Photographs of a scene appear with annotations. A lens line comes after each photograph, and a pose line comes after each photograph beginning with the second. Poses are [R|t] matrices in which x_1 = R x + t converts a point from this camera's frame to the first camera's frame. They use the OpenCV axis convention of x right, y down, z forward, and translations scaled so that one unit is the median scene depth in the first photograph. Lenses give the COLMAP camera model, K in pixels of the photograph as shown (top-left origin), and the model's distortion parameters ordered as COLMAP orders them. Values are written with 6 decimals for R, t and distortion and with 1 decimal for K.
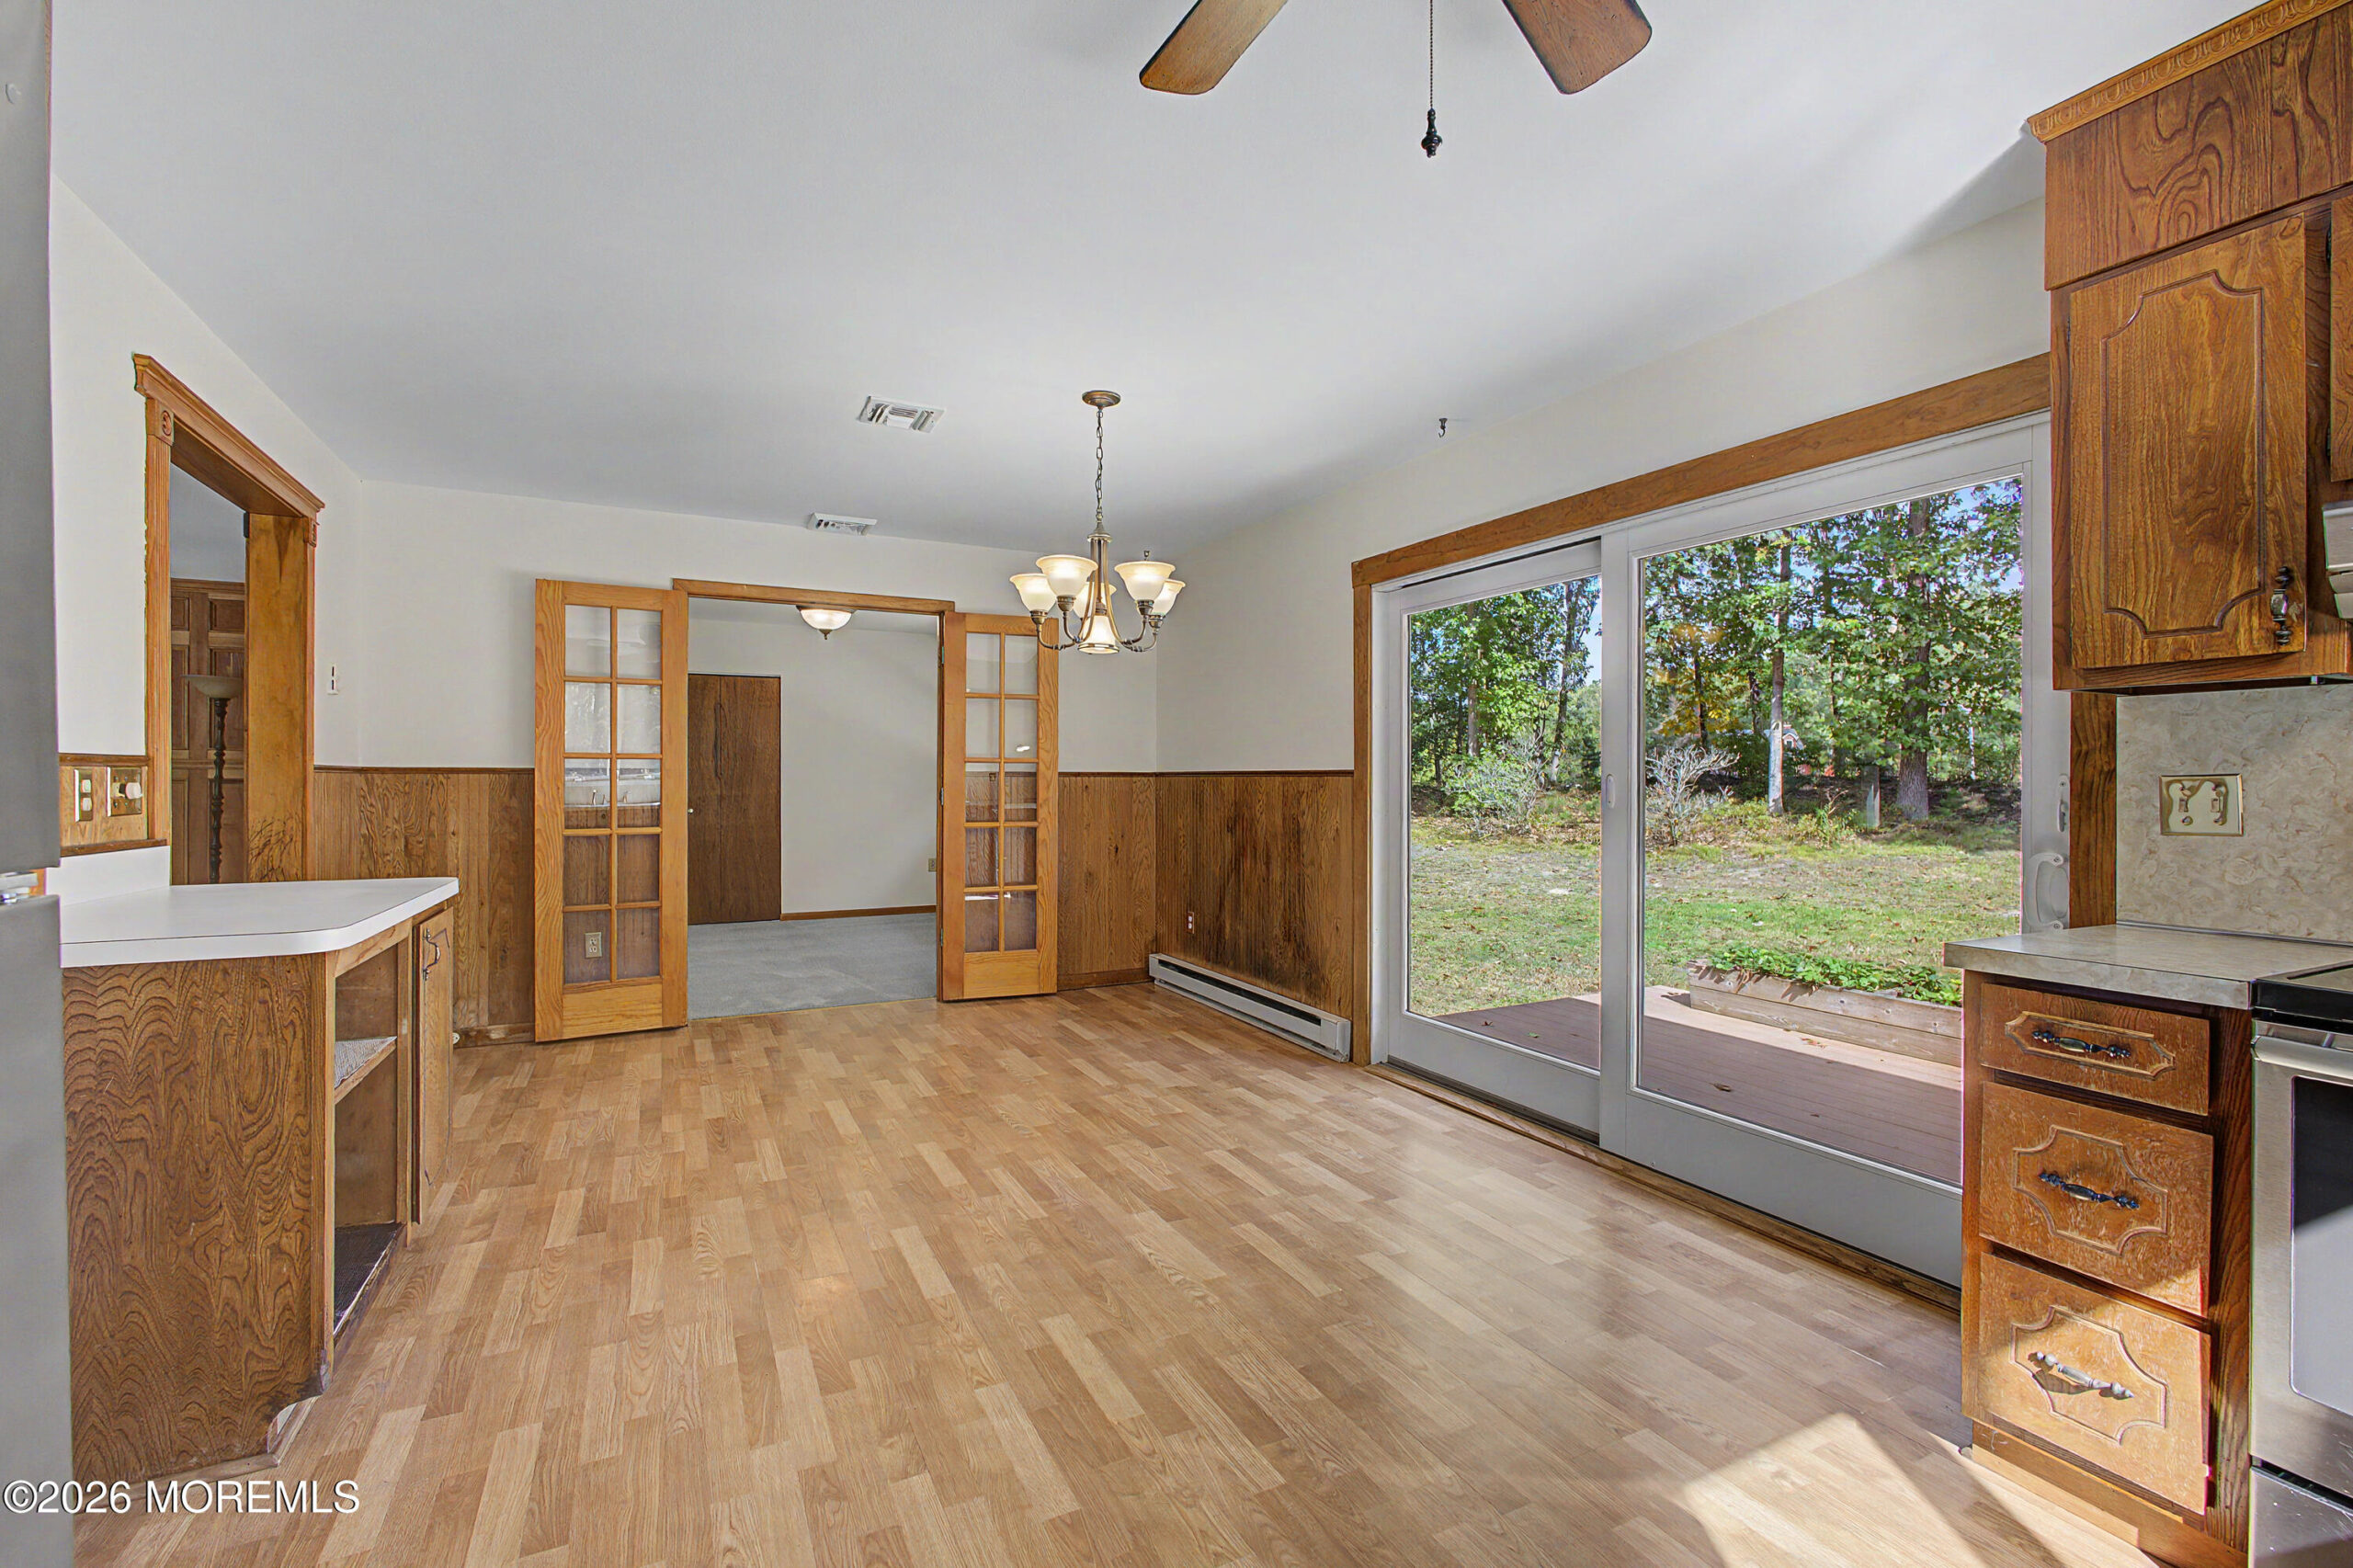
lens RADIAL K [[1026.8, 0, 1180.3], [0, 1026.8, 782.4], [0, 0, 1]] dist [-0.008584, -0.001500]
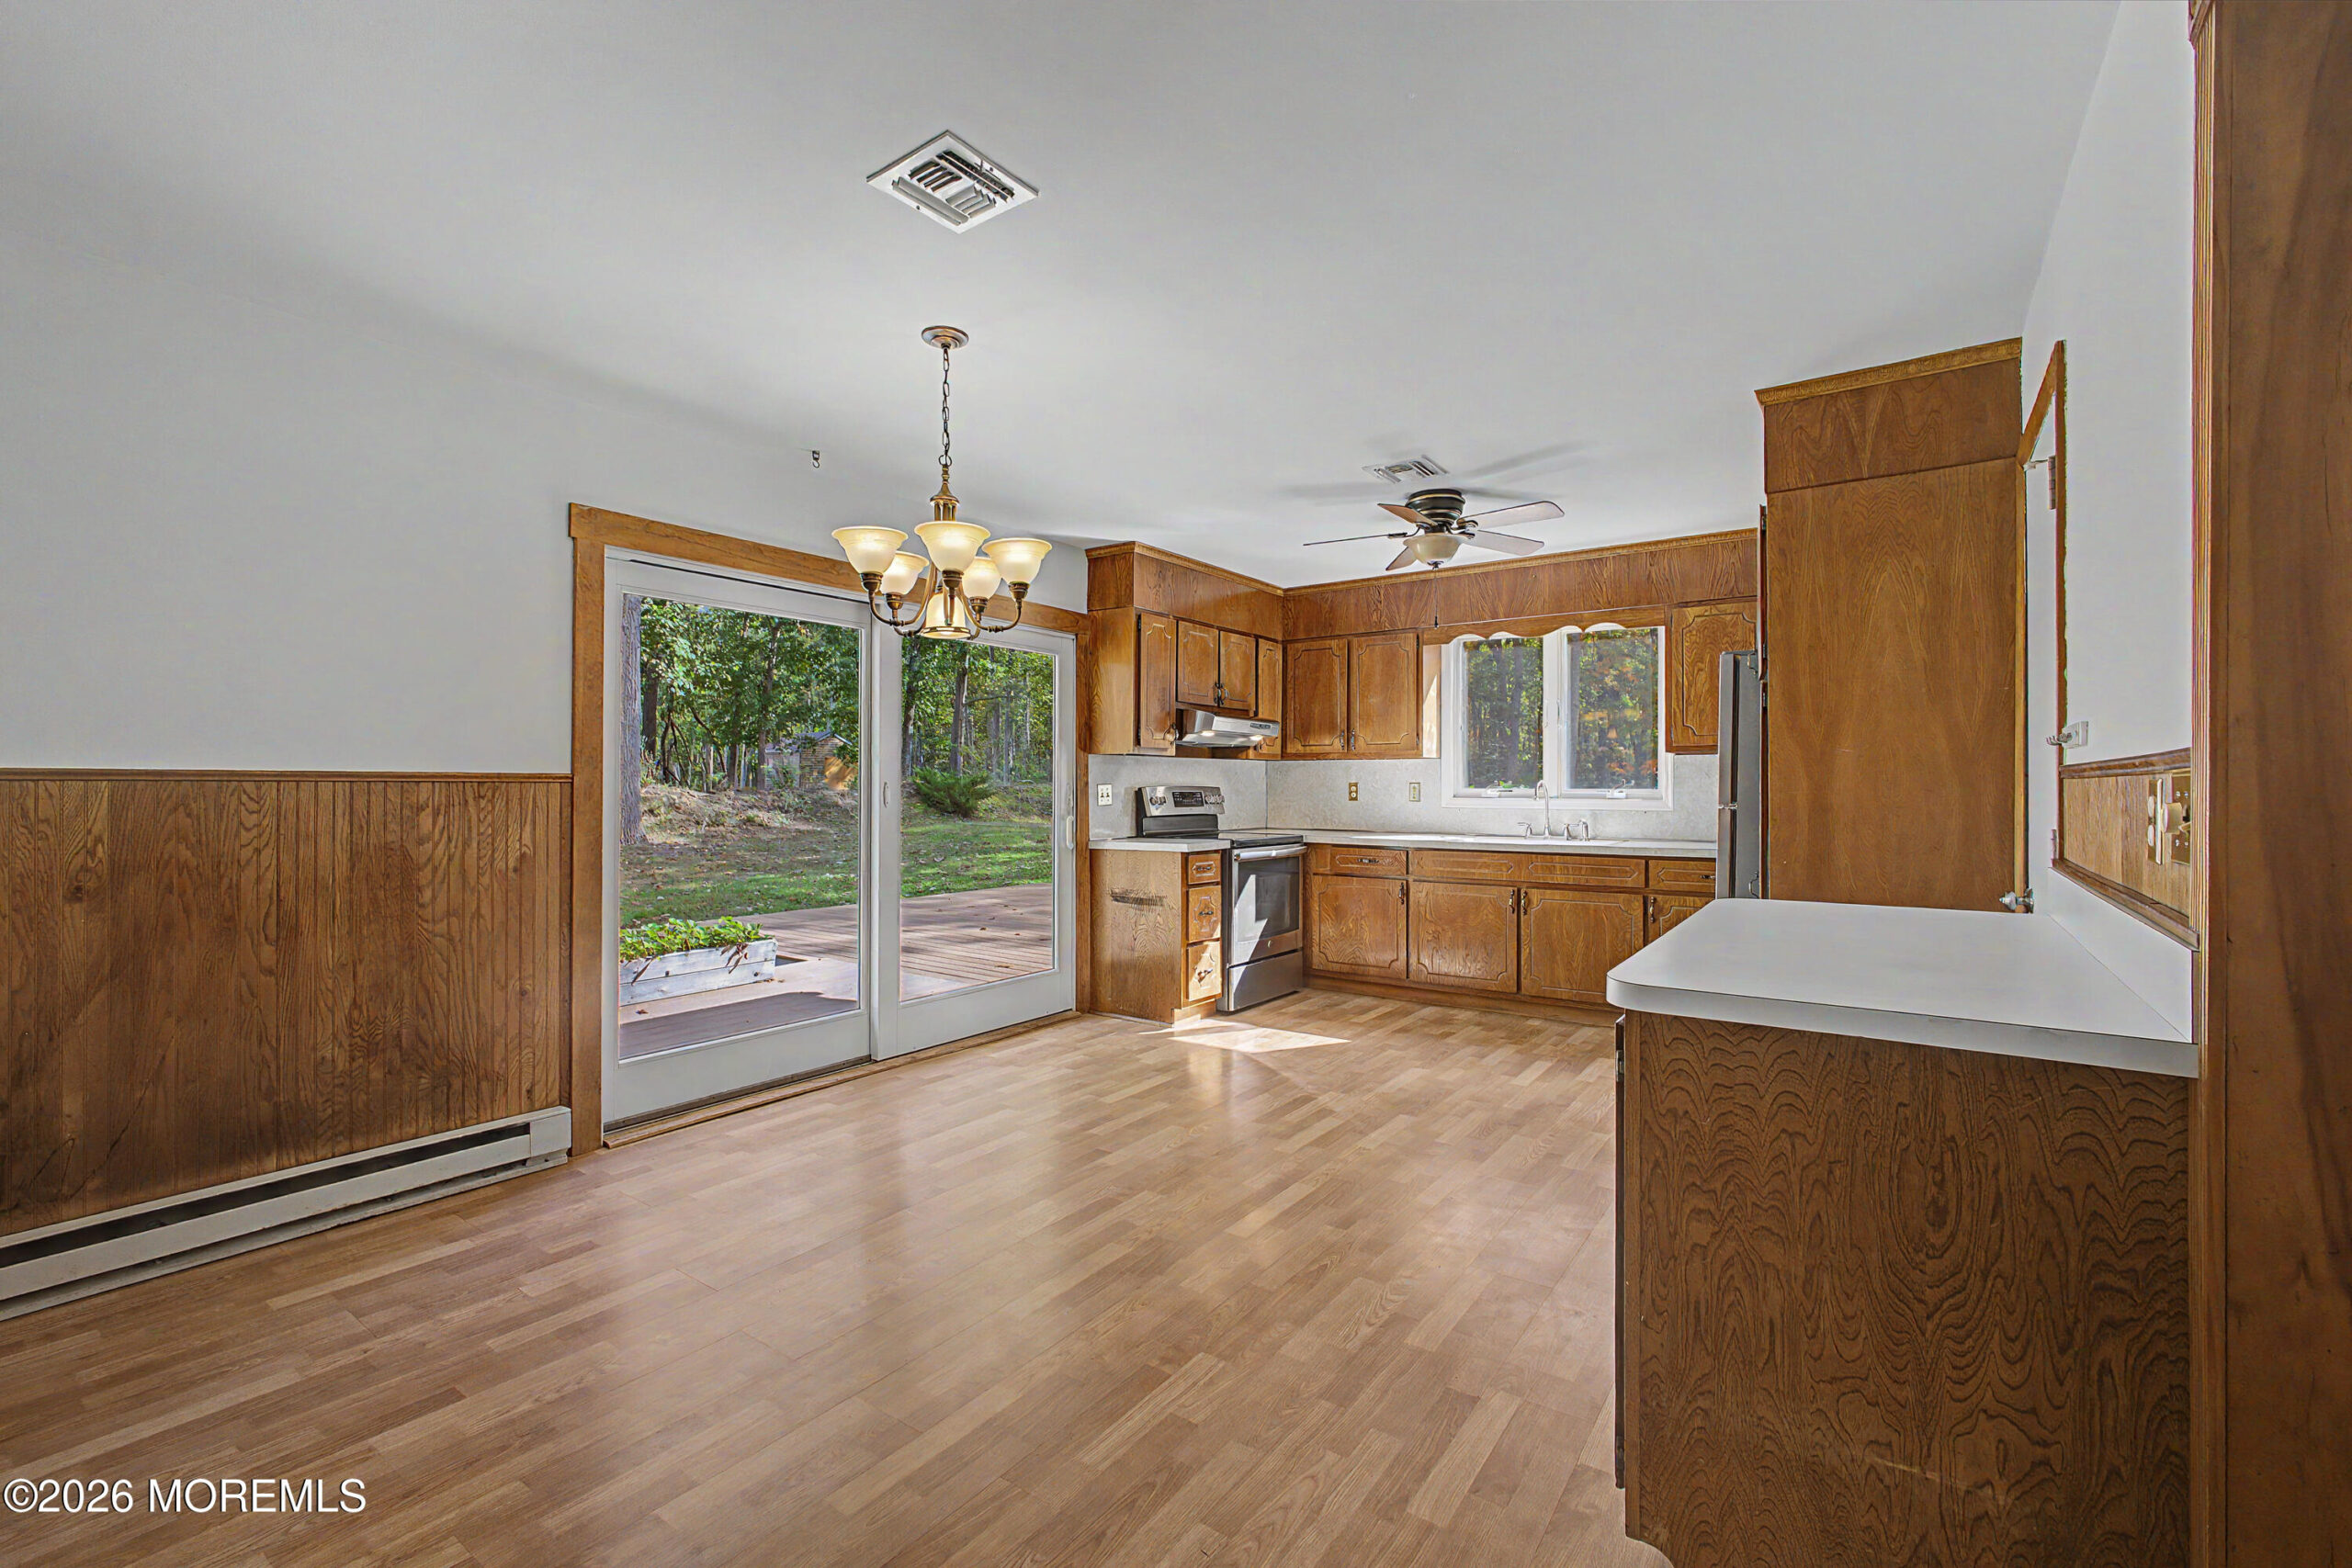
lens RADIAL K [[1003.7, 0, 1178.7], [0, 1003.7, 783.0], [0, 0, 1]] dist [-0.016171, 0.001746]
pose [[-0.463486, 0.000387, 0.886104, -1.079356], [0.000748, 1.000000, -0.000046, -0.006874], [-0.886104, 0.000641, -0.463487, 1.456868]]
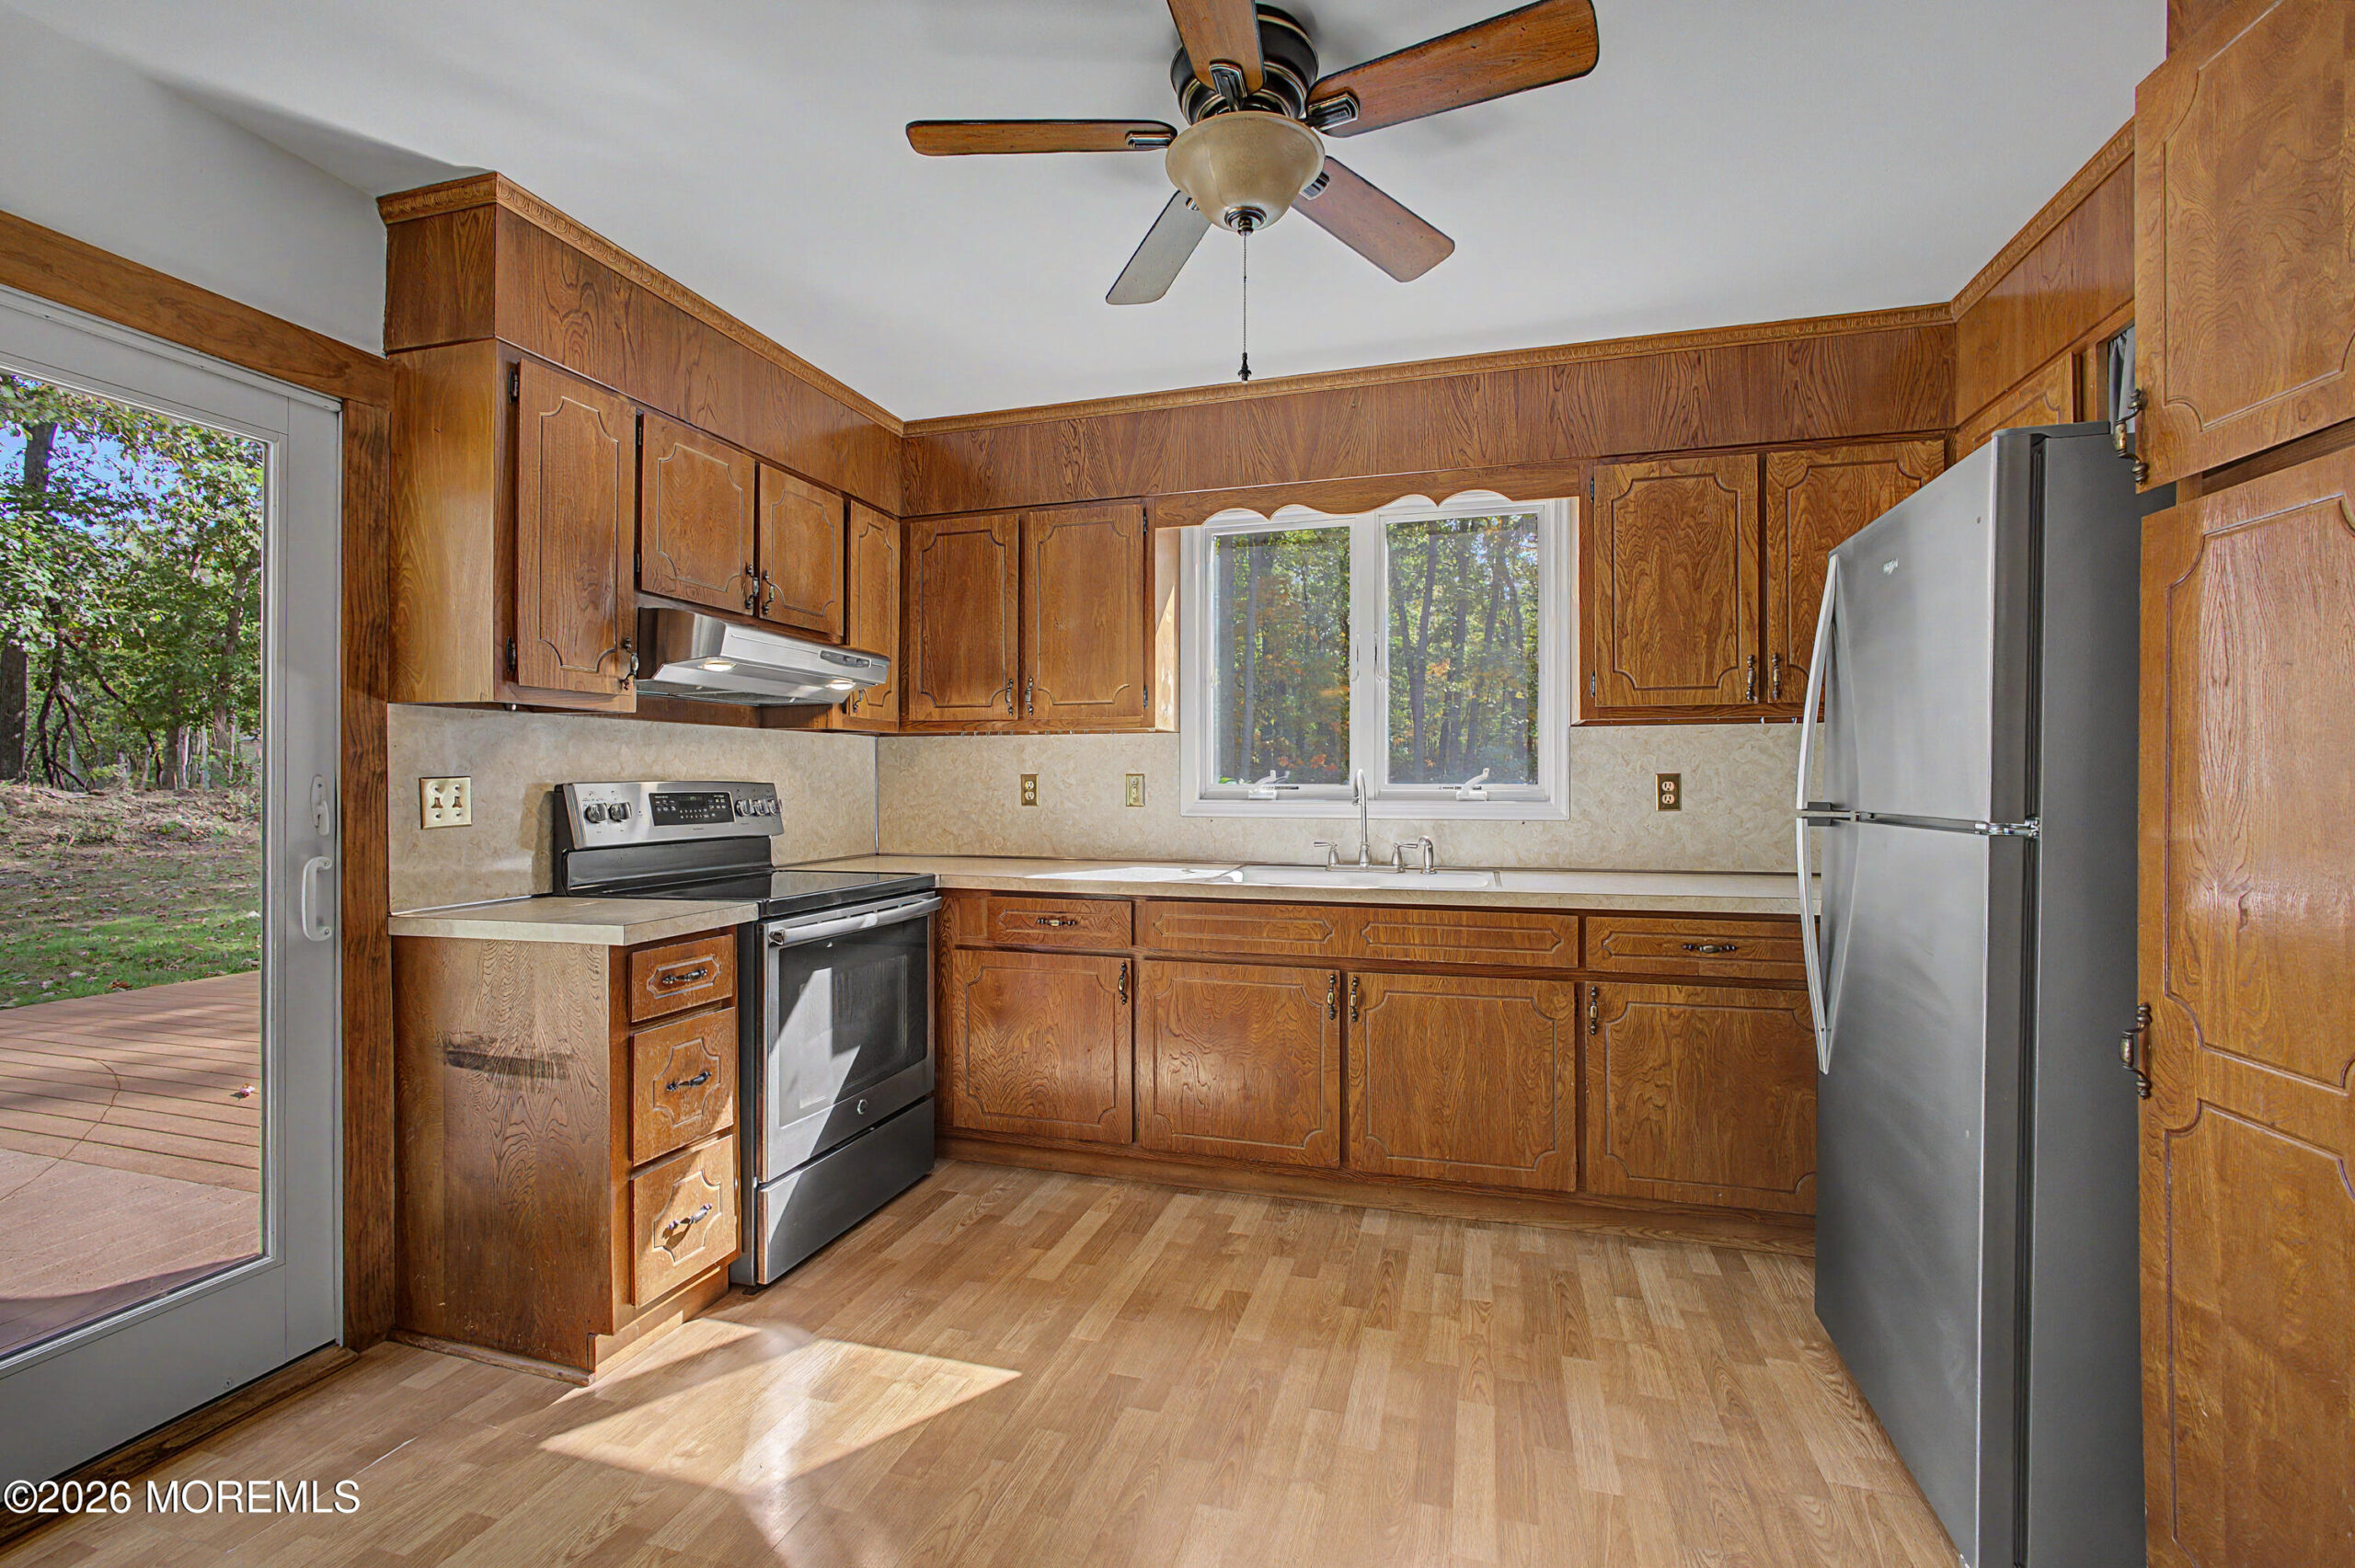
lens RADIAL K [[1027.5, 0, 1181.3], [0, 1027.5, 777.6], [0, 0, 1]] dist [-0.008584, -0.001500]
pose [[-0.725156, 0.001897, 0.688582, -0.305777], [0.002211, 0.999997, -0.000427, -0.002518], [-0.688581, 0.001213, -0.725158, 0.880566]]
